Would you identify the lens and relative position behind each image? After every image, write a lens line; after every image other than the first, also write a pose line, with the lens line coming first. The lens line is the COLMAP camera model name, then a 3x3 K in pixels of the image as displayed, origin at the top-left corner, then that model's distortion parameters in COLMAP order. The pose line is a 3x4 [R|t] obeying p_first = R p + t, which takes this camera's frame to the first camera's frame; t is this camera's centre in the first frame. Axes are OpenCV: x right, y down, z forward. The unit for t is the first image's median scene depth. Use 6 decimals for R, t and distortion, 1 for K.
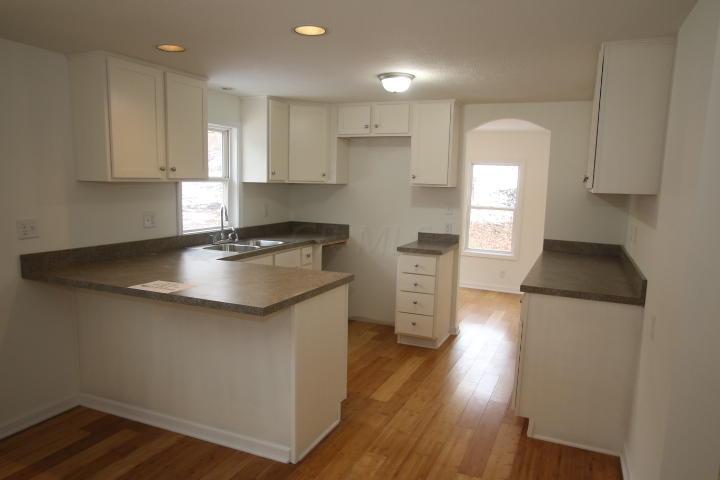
lens RADIAL K [[507.4, 0, 357.2], [0, 507.4, 257.6], [0, 0, 1]] dist [-0.026596, 0.001729]
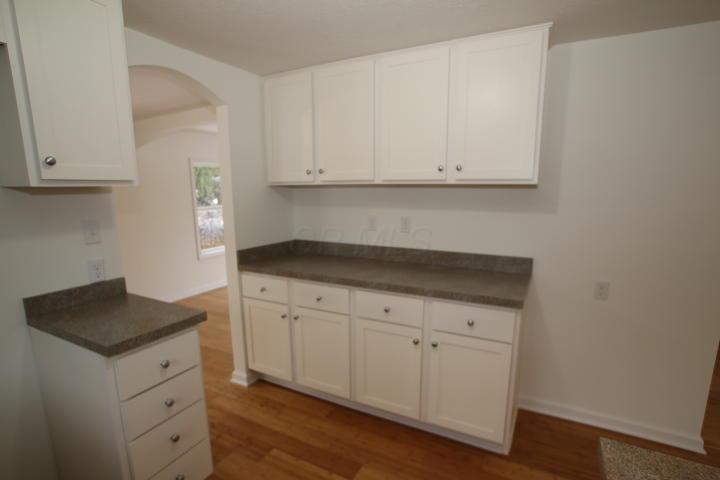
lens RADIAL K [[365.2, 0, 361.1], [0, 365.2, 259.9], [0, 0, 1]] dist [-0.042257, 0.000446]
pose [[0.048824, -0.220704, 0.974118, -0.163623], [0.153516, 0.965351, 0.211023, -0.115495], [-0.986939, 0.139240, 0.081014, 0.808669]]
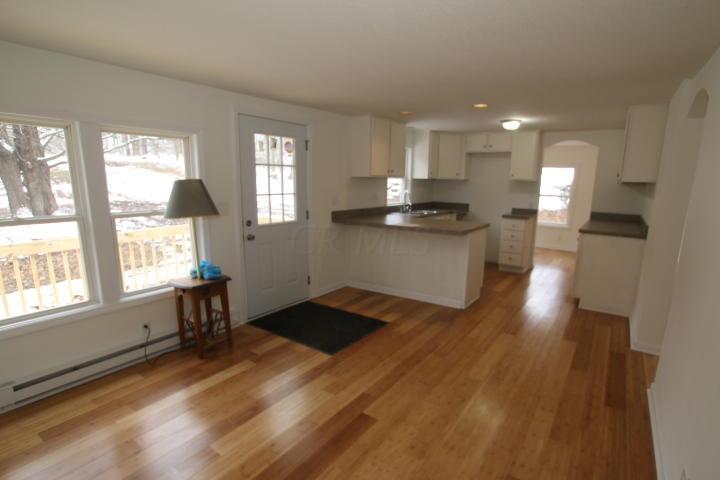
lens RADIAL K [[371.9, 0, 361.7], [0, 371.9, 257.0], [0, 0, 1]] dist [-0.036782, 0.002042]
pose [[0.981348, 0.031105, -0.189707, -0.157914], [-0.021014, 0.998267, 0.054972, 0.067457], [0.191089, -0.049961, 0.980301, -0.383626]]
